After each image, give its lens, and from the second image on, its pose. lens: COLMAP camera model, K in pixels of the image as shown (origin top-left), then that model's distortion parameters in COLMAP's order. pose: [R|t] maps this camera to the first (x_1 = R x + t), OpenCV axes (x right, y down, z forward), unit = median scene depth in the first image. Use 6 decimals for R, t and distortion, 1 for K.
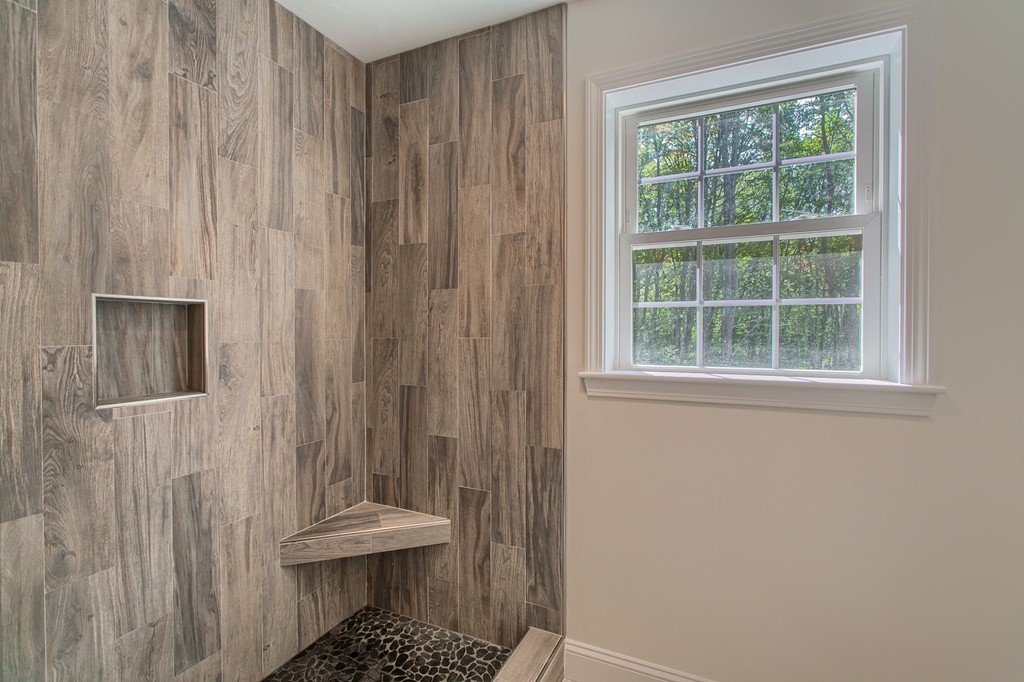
lens RADIAL K [[486.5, 0, 506.6], [0, 486.5, 334.8], [0, 0, 1]] dist [-0.021611, 0.010868]
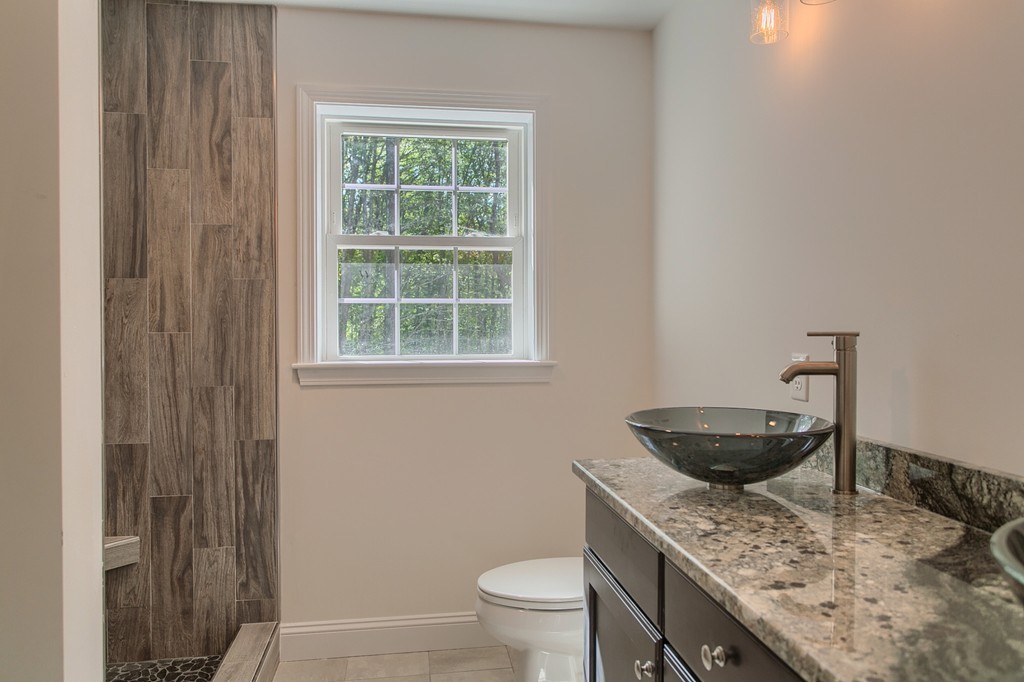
lens RADIAL K [[682.6, 0, 510.2], [0, 682.6, 334.5], [0, 0, 1]] dist [-0.001830, 0.009821]
pose [[0.822624, -0.010629, 0.568487, -0.285795], [0.009253, 0.999943, 0.005308, 0.009555], [-0.568511, 0.000894, 0.822675, -0.458755]]
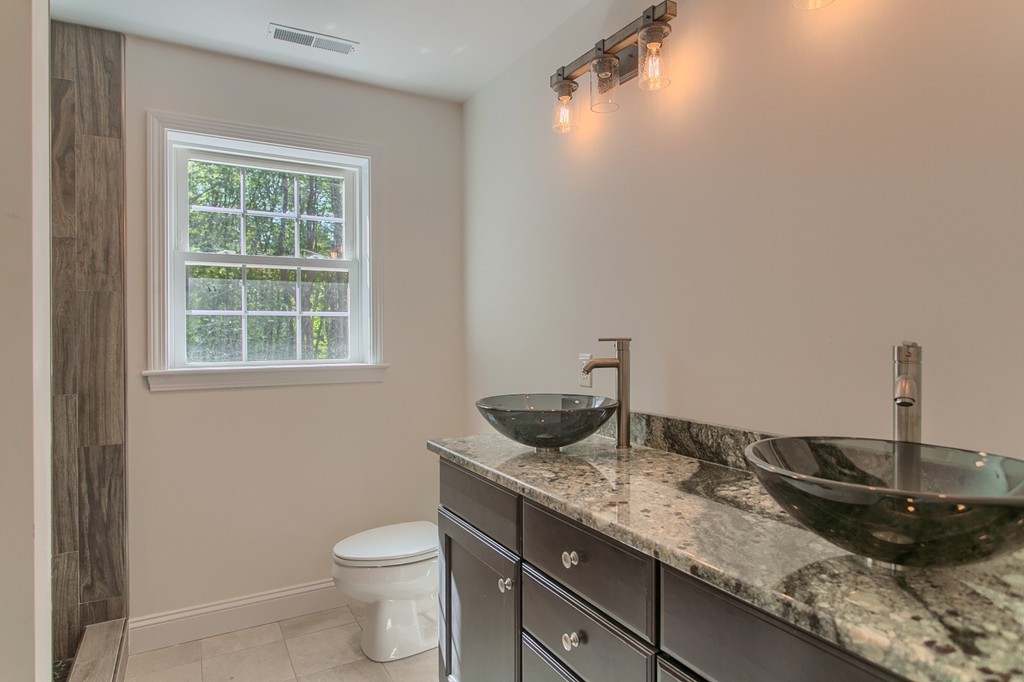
lens RADIAL K [[582.8, 0, 509.9], [0, 582.8, 336.4], [0, 0, 1]] dist [-0.001823, 0.002618]
pose [[0.568706, -0.007020, 0.822511, -0.446433], [0.014698, 0.999891, -0.001628, 0.010430], [-0.822409, 0.013015, 0.568747, -0.435505]]
